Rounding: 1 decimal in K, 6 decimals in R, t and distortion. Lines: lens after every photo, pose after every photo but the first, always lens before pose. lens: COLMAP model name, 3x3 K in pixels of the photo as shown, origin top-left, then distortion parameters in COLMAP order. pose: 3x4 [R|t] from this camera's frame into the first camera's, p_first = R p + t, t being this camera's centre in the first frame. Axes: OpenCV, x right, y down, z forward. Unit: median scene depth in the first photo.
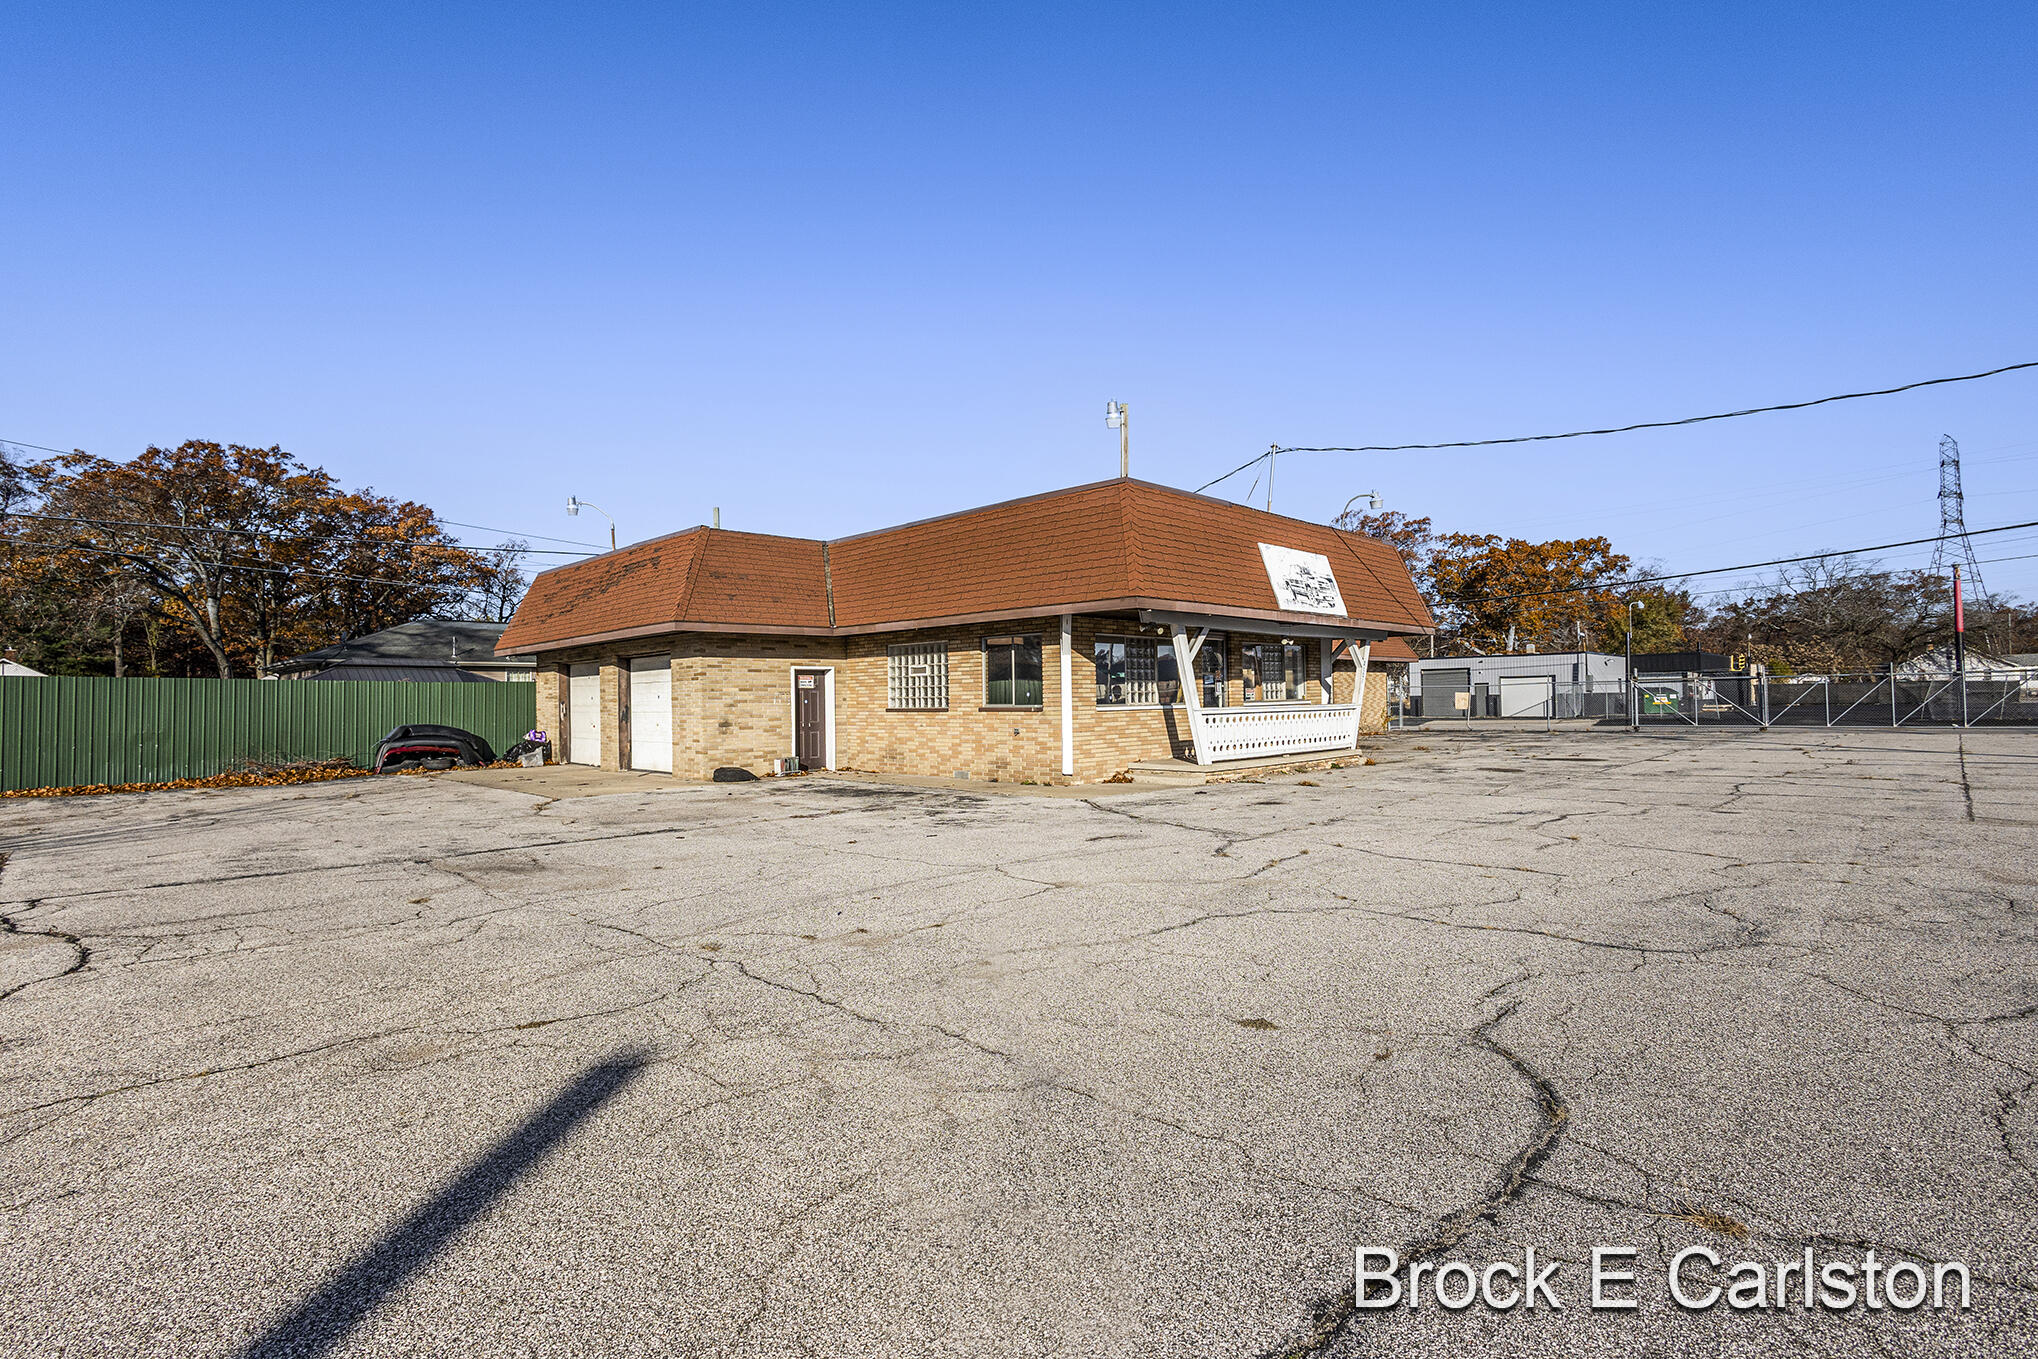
lens RADIAL K [[926.5, 0, 1017.4], [0, 926.5, 692.9], [0, 0, 1]] dist [0.003813, 0.000112]
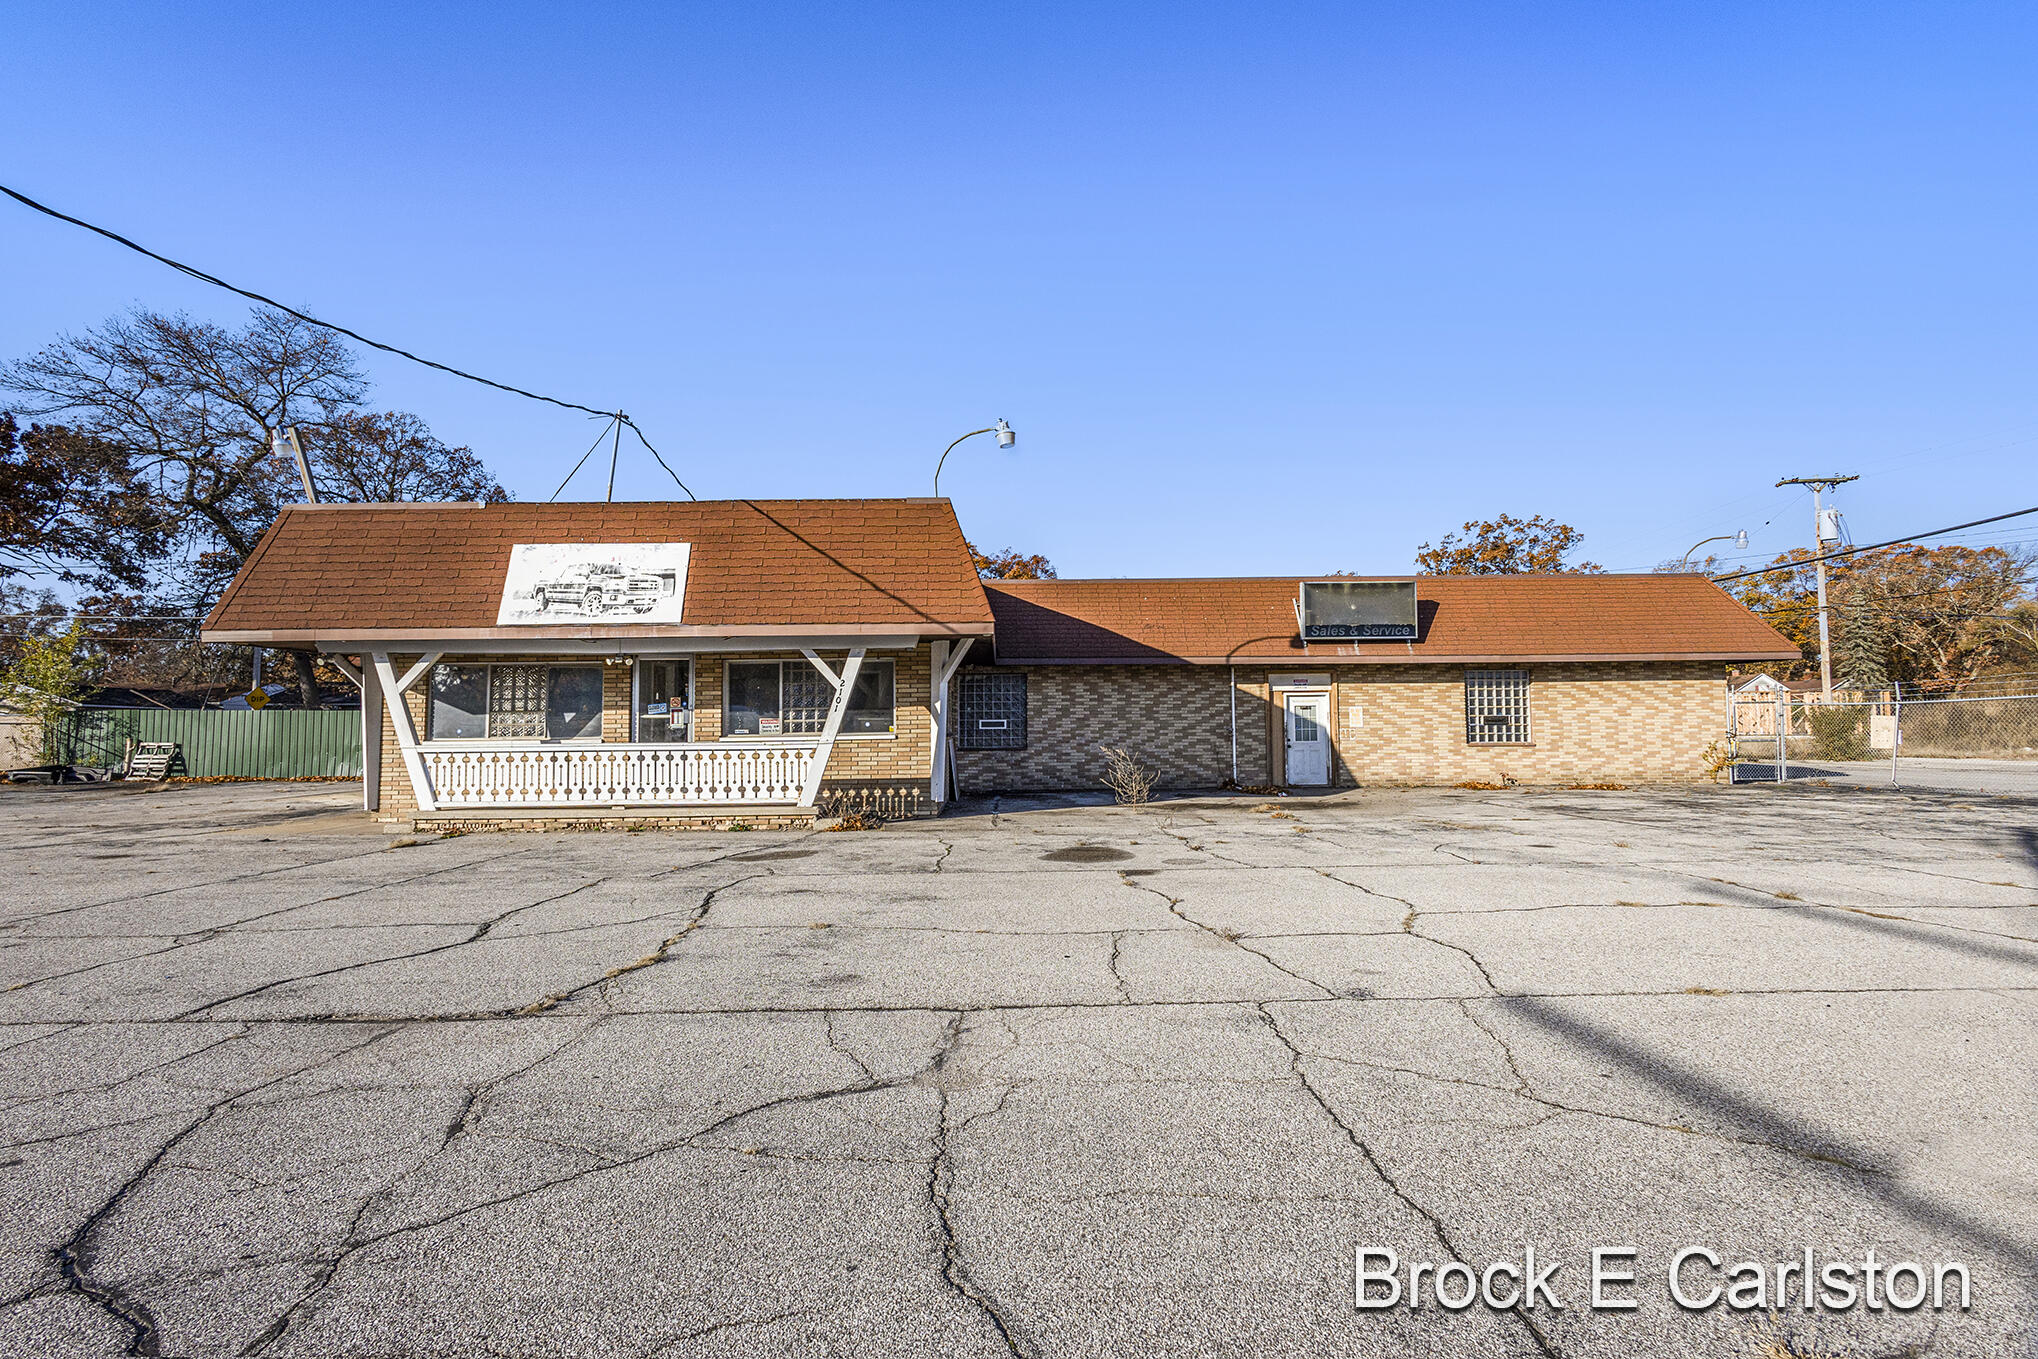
lens RADIAL K [[926.5, 0, 1017.4], [0, 926.5, 692.9], [0, 0, 1]] dist [0.003813, 0.000112]
pose [[0.727197, -0.037495, -0.685405, 1.124243], [0.007633, 0.998887, -0.046546, 0.008781], [0.686387, 0.028616, 0.726673, 0.707867]]
